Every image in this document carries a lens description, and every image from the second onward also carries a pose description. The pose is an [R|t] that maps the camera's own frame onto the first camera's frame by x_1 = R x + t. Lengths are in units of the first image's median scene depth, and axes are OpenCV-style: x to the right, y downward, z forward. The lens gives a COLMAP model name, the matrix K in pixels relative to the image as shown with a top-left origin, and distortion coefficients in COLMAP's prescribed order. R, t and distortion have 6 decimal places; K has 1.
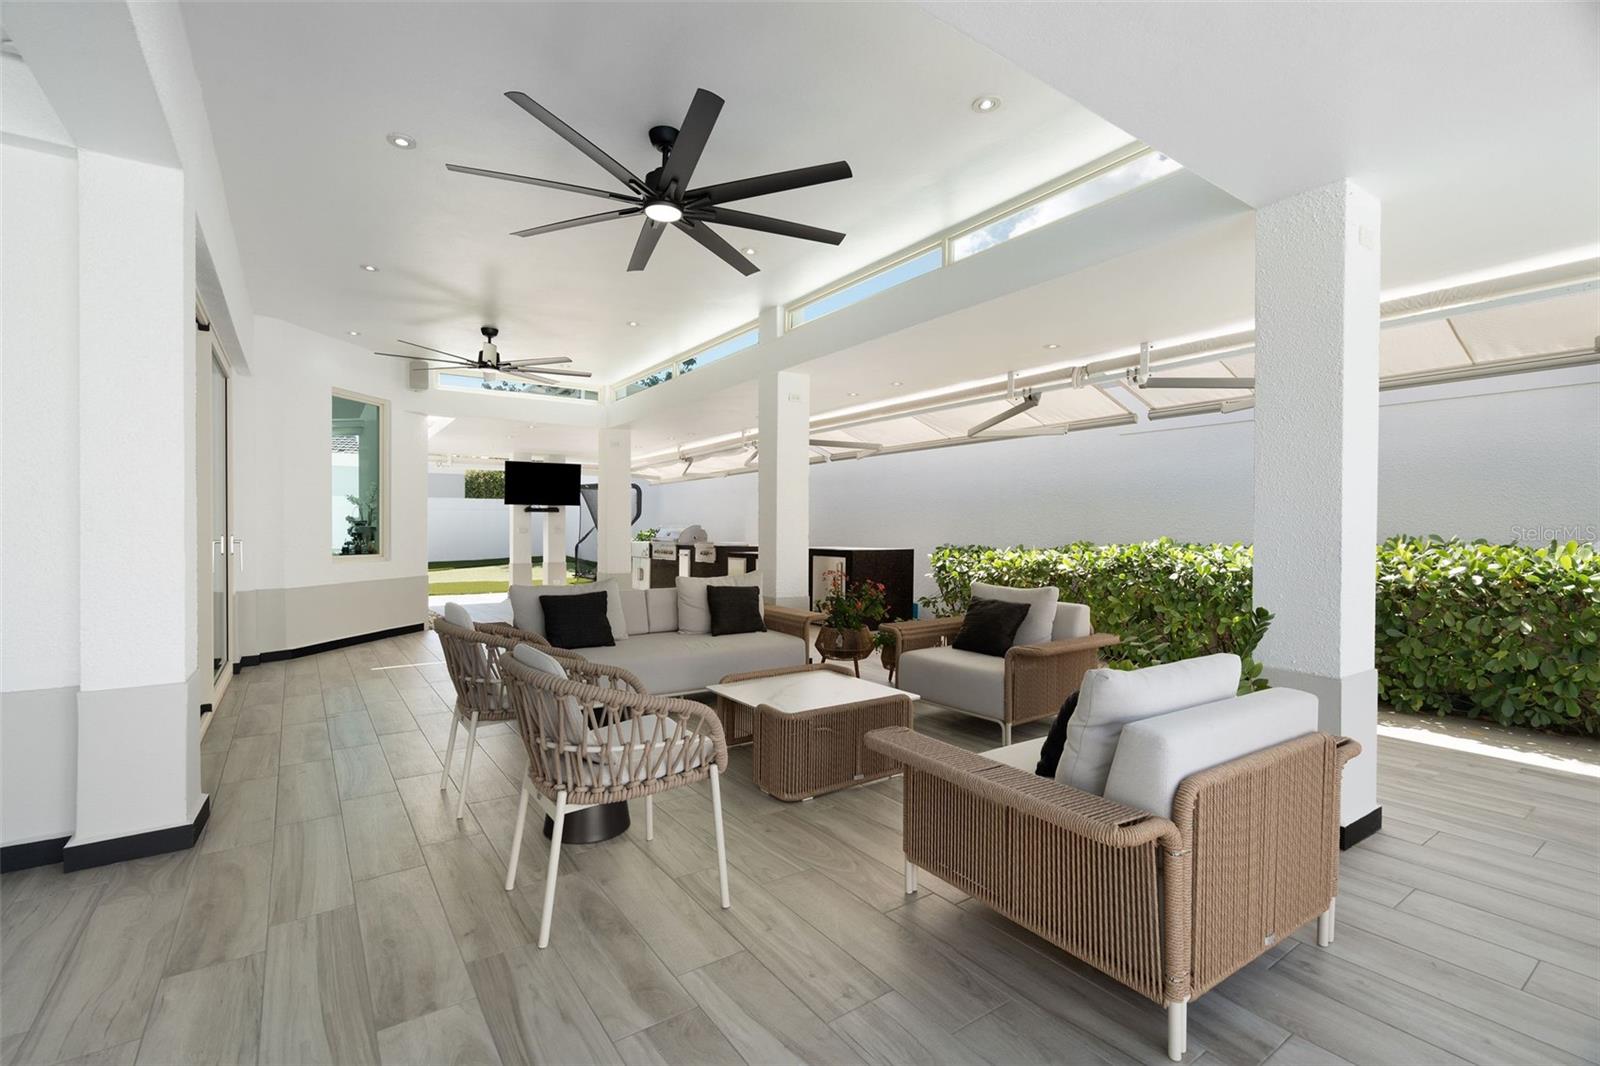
lens RADIAL K [[716.7, 0, 793.2], [0, 716.7, 537.5], [0, 0, 1]] dist [-0.005018, 0.000236]
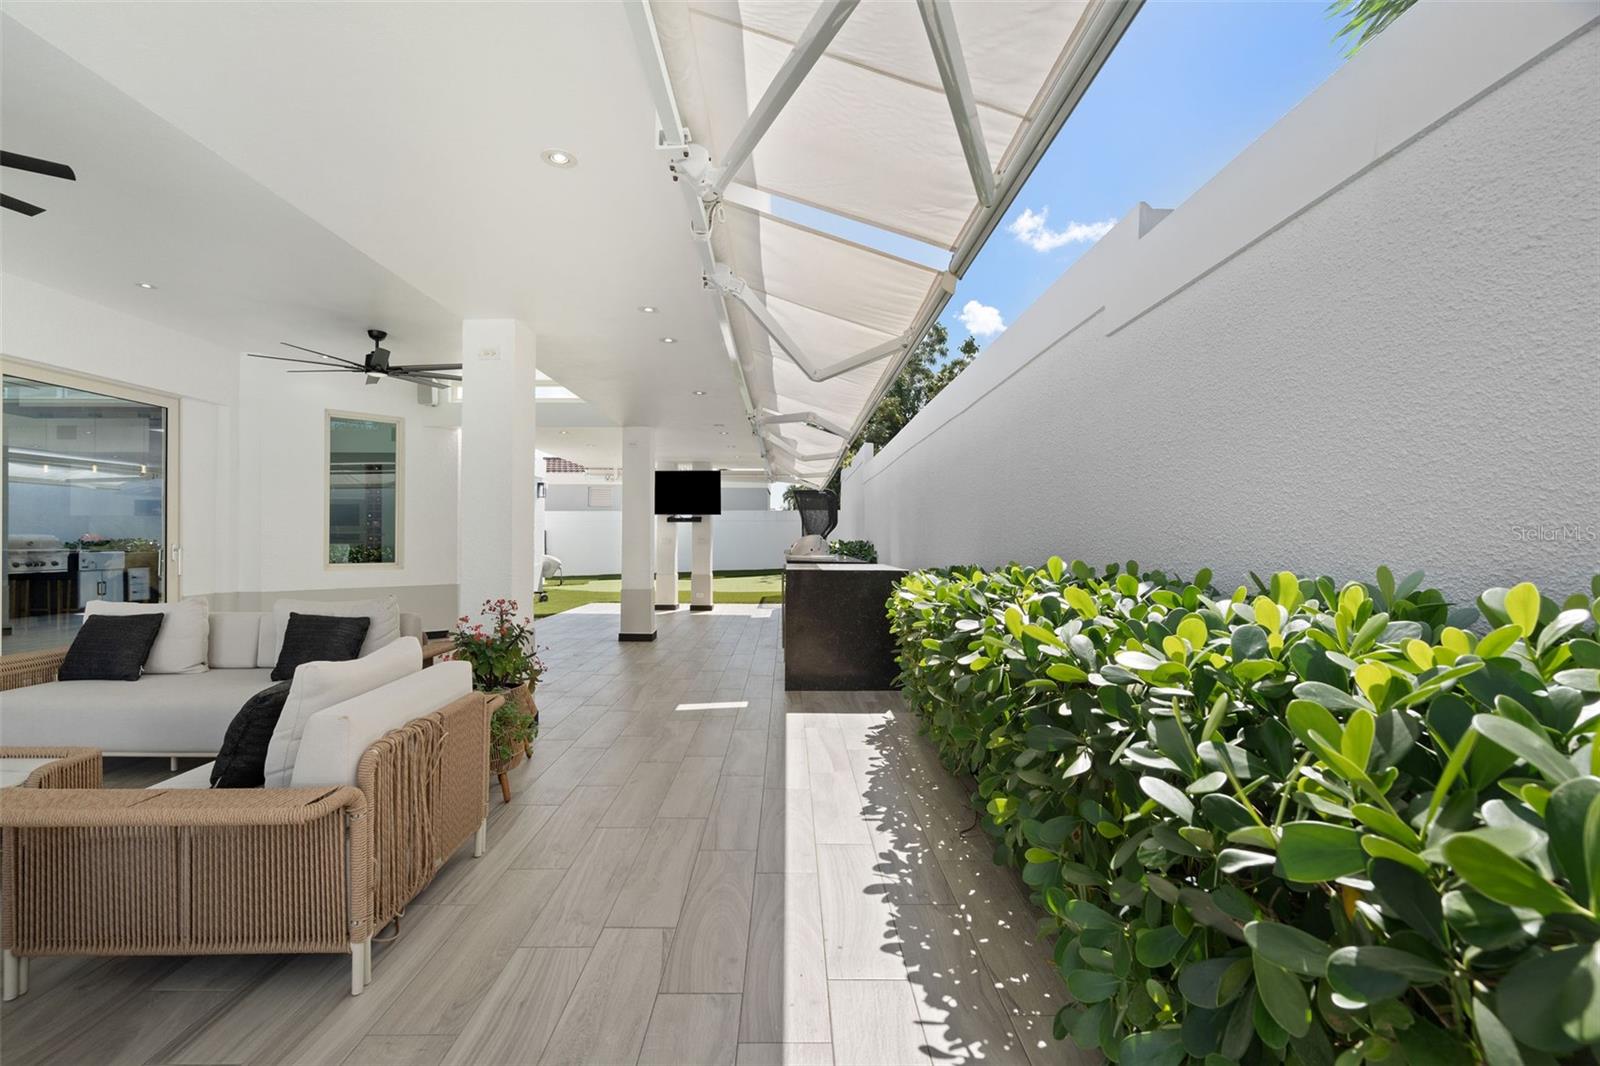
lens RADIAL K [[716.7, 0, 793.2], [0, 716.7, 537.5], [0, 0, 1]] dist [-0.005018, 0.000236]
pose [[0.829270, -0.002951, -0.558841, 0.310442], [-0.005996, 0.999882, -0.014176, -0.001737], [0.558816, 0.015106, 0.829154, 0.282362]]
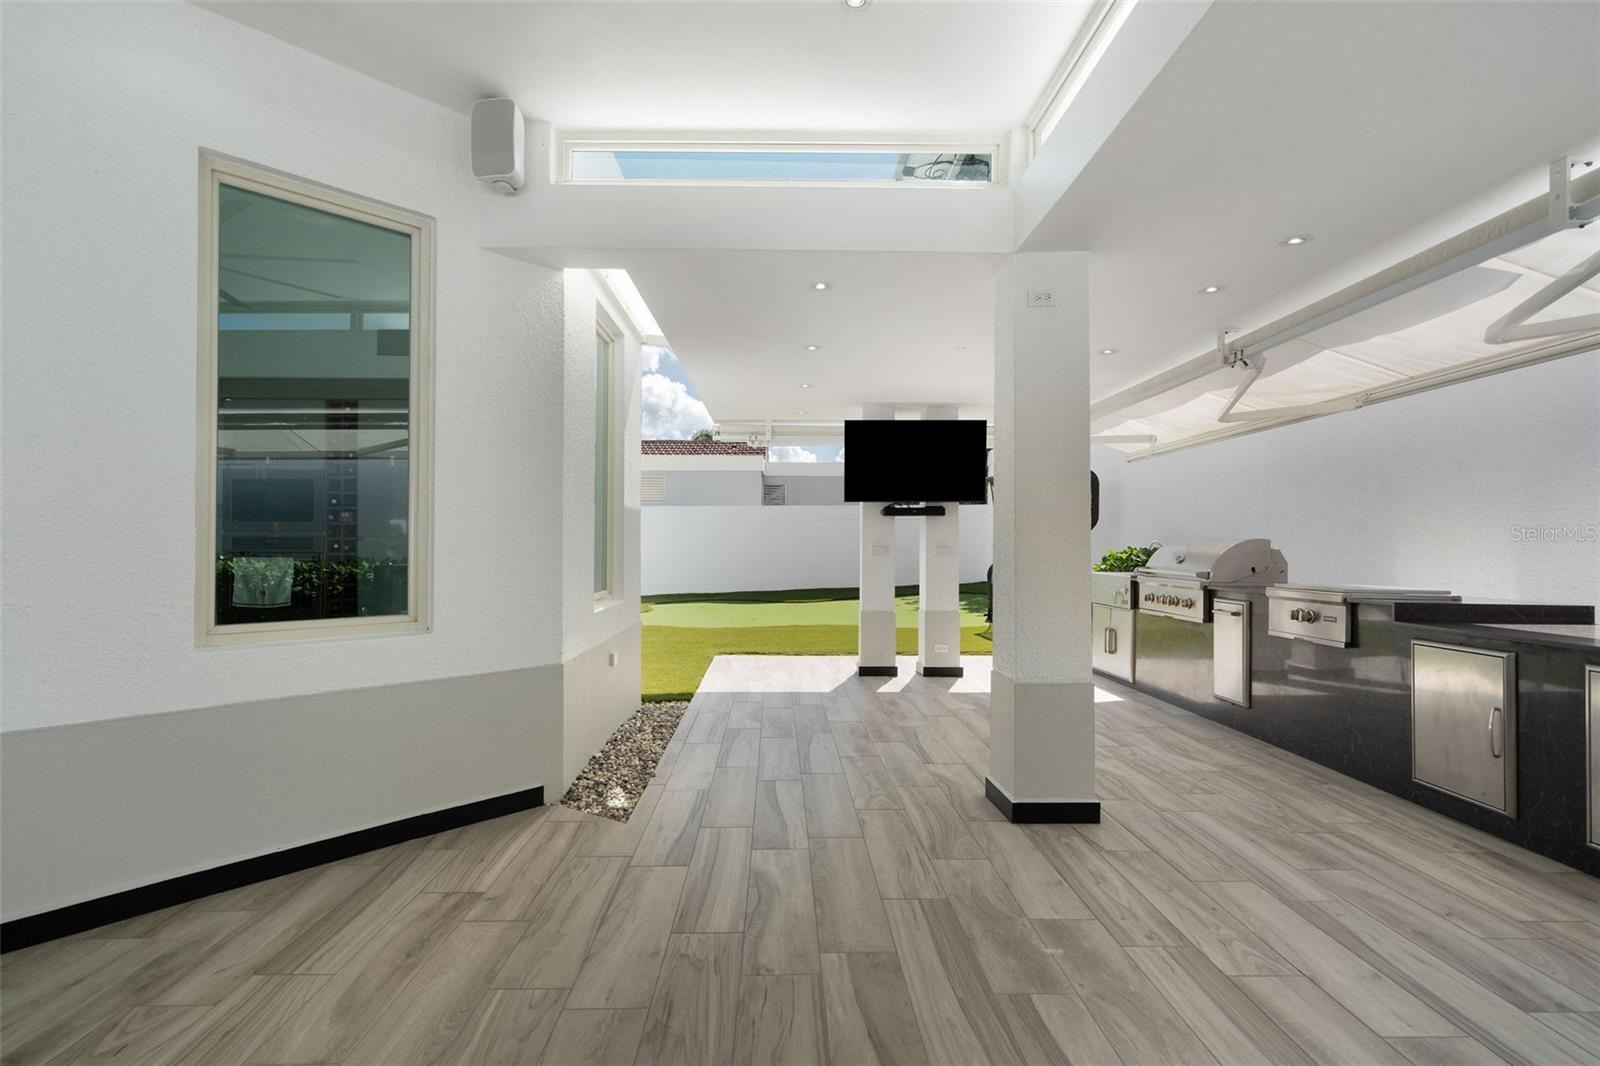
lens RADIAL K [[774.7, 0, 798.2], [0, 774.7, 541.0], [0, 0, 1]] dist [0.001981, 0.000159]
pose [[0.834057, -0.003143, -0.551669, -0.107653], [-0.006353, 0.999863, -0.015303, -0.007282], [0.551641, 0.016268, 0.833923, 0.478739]]
